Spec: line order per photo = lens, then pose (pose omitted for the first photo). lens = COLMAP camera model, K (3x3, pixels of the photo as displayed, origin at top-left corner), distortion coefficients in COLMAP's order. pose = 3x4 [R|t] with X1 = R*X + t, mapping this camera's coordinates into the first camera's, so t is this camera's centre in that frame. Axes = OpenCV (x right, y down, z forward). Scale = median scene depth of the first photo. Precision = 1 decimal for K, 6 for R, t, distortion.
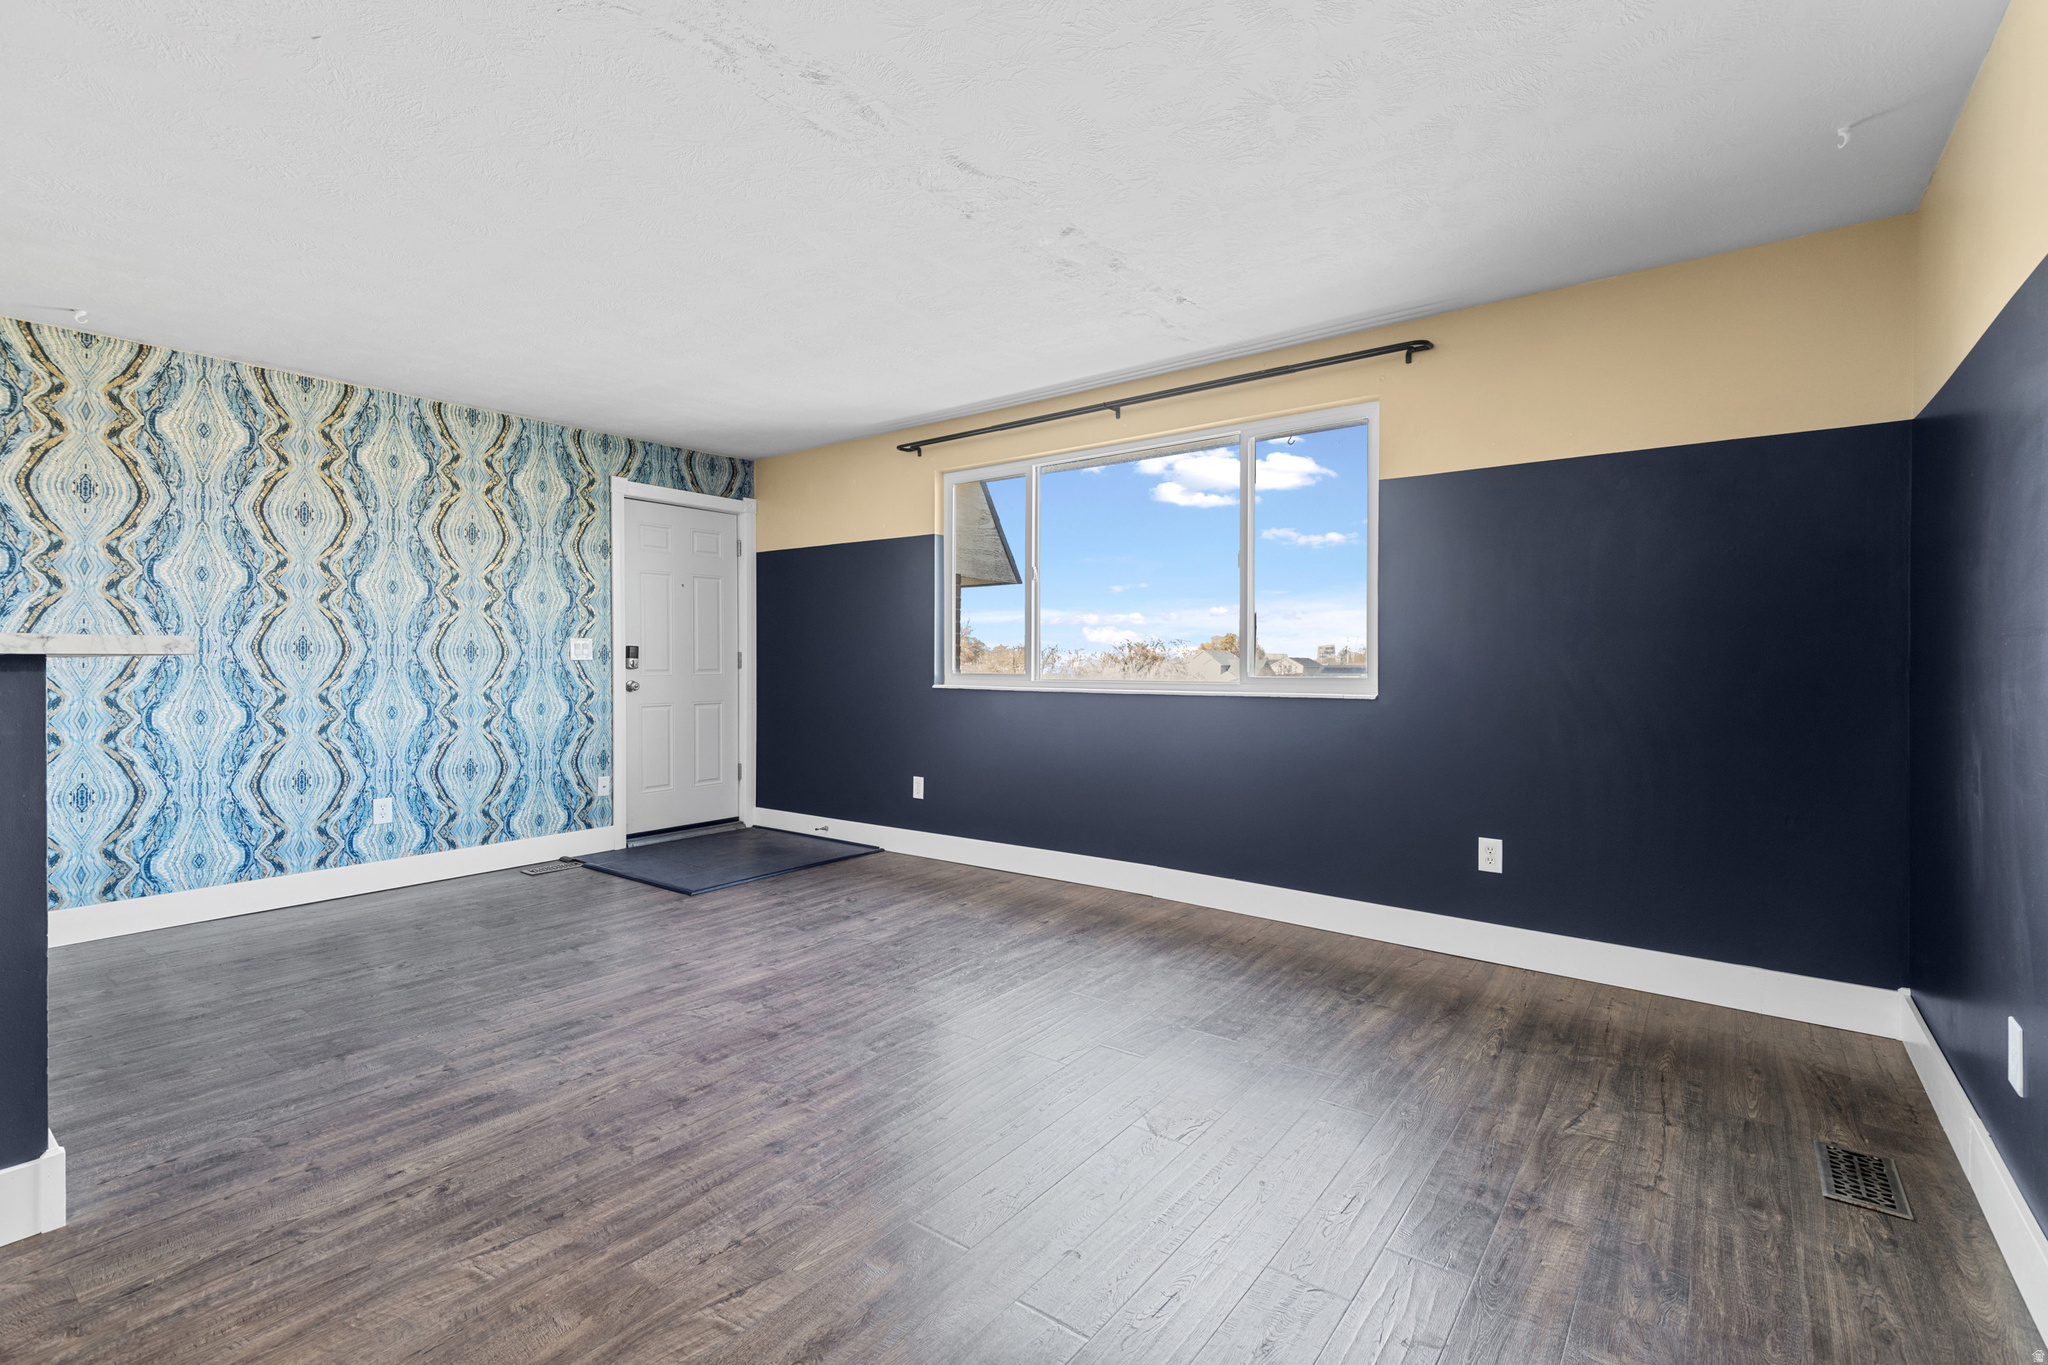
lens RADIAL K [[925.2, 0, 1045.0], [0, 925.2, 669.9], [0, 0, 1]] dist [0.019707, -0.010083]
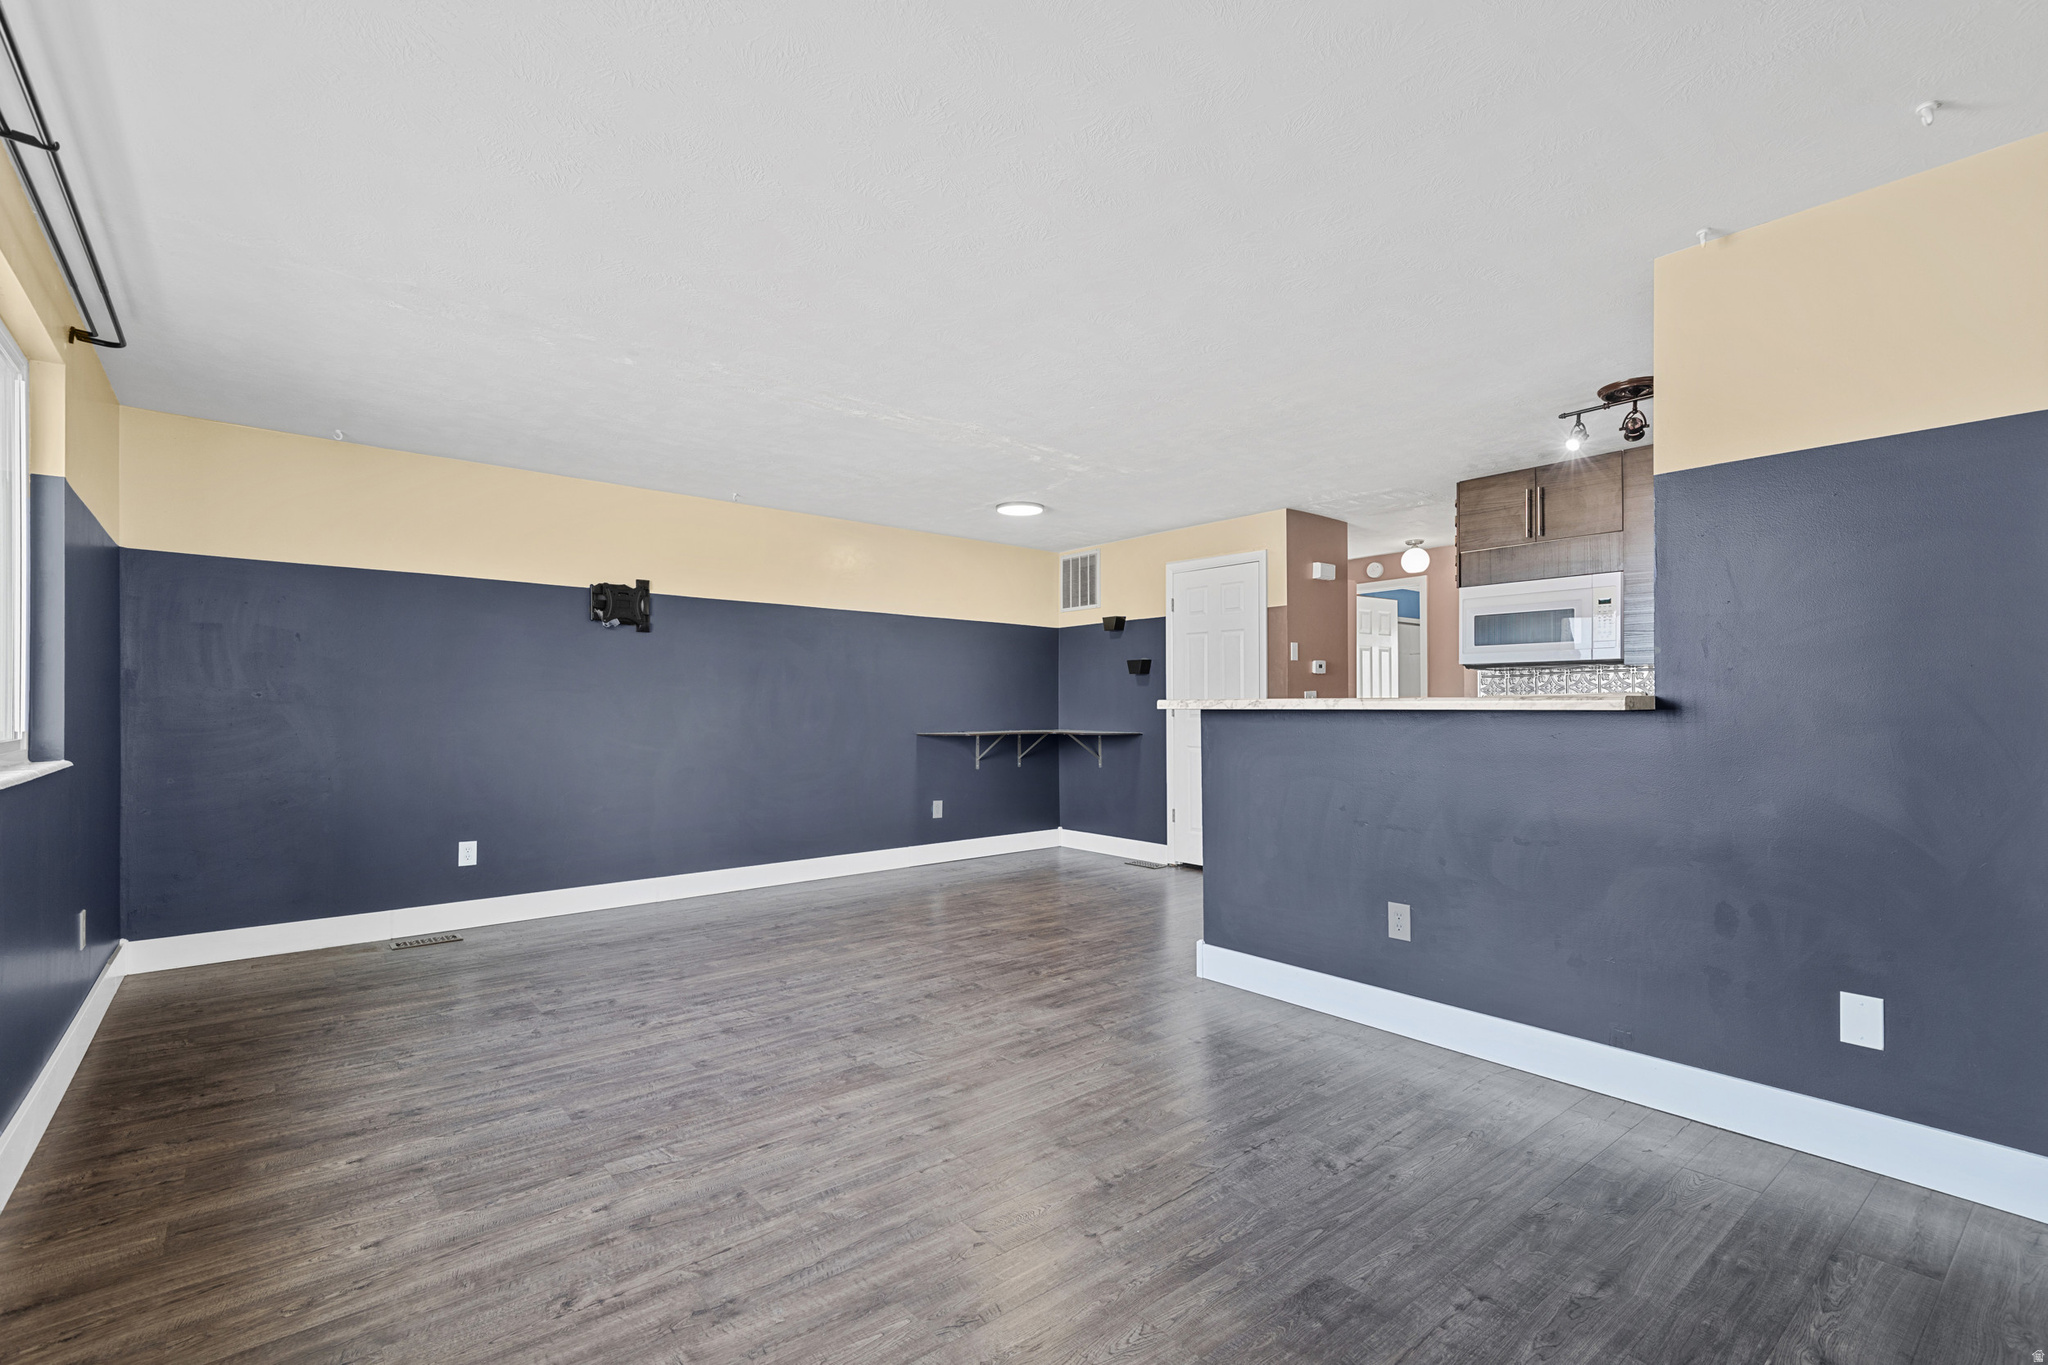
lens RADIAL K [[925.2, 0, 1026.9], [0, 925.2, 722.3], [0, 0, 1]] dist [0.019707, -0.010083]
pose [[-0.970631, -0.006022, 0.240498, -0.507010], [0.001048, 0.999571, 0.029257, -0.019446], [-0.240571, 0.028649, -0.970209, 1.348523]]
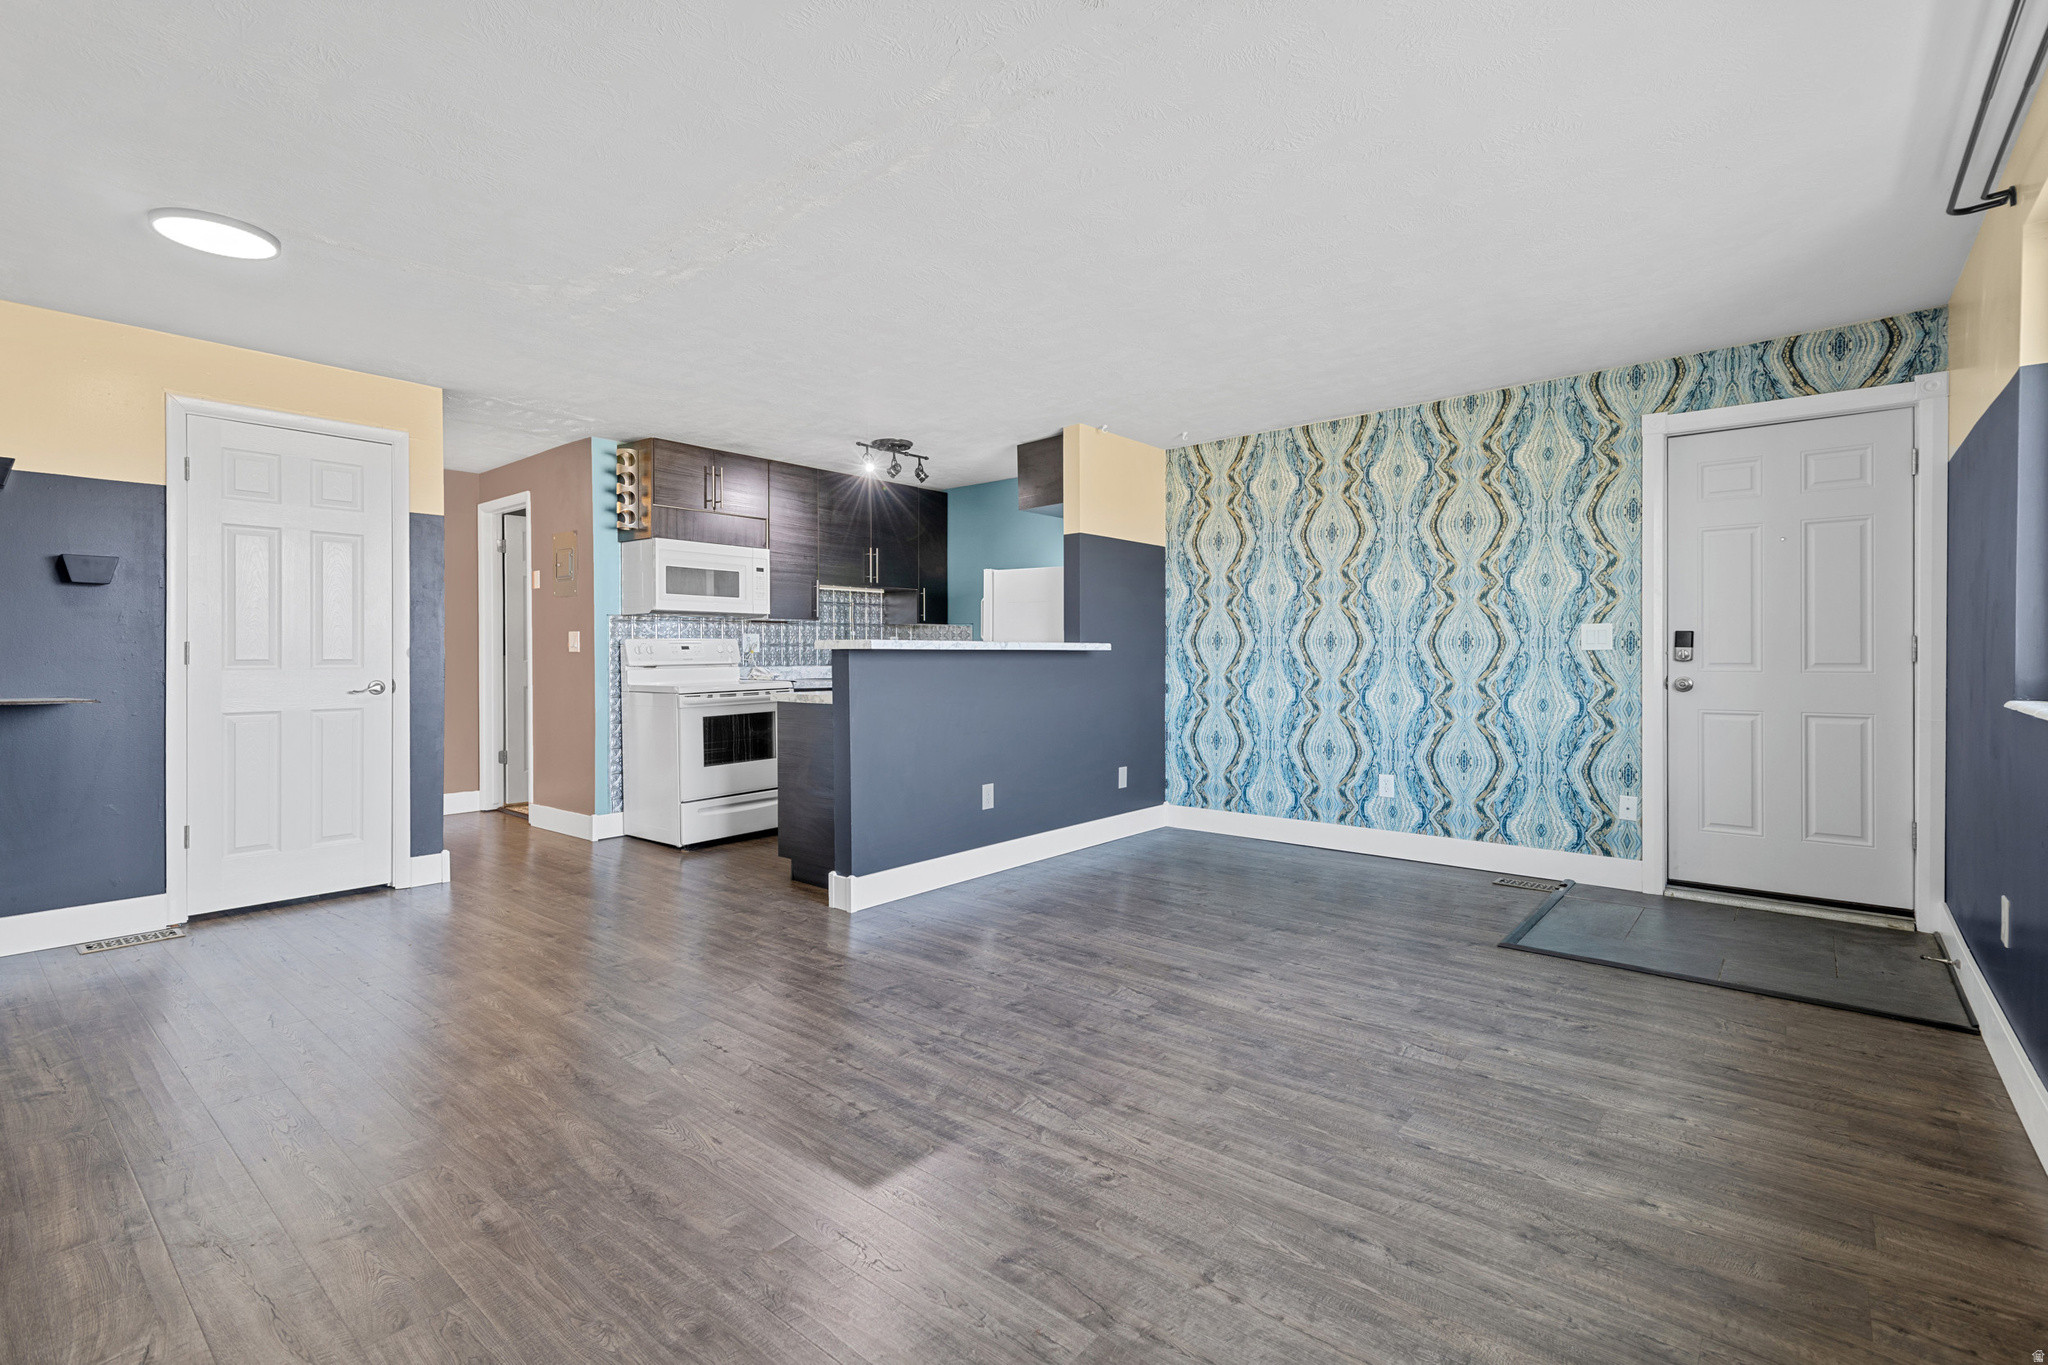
lens RADIAL K [[925.2, 0, 1010.2], [0, 925.2, 674.3], [0, 0, 1]] dist [0.019707, -0.010083]
pose [[-0.077993, 0.019102, -0.996771, 0.452190], [-0.009423, 0.999758, 0.019897, -0.001091], [0.996909, 0.010944, -0.077794, 0.658529]]
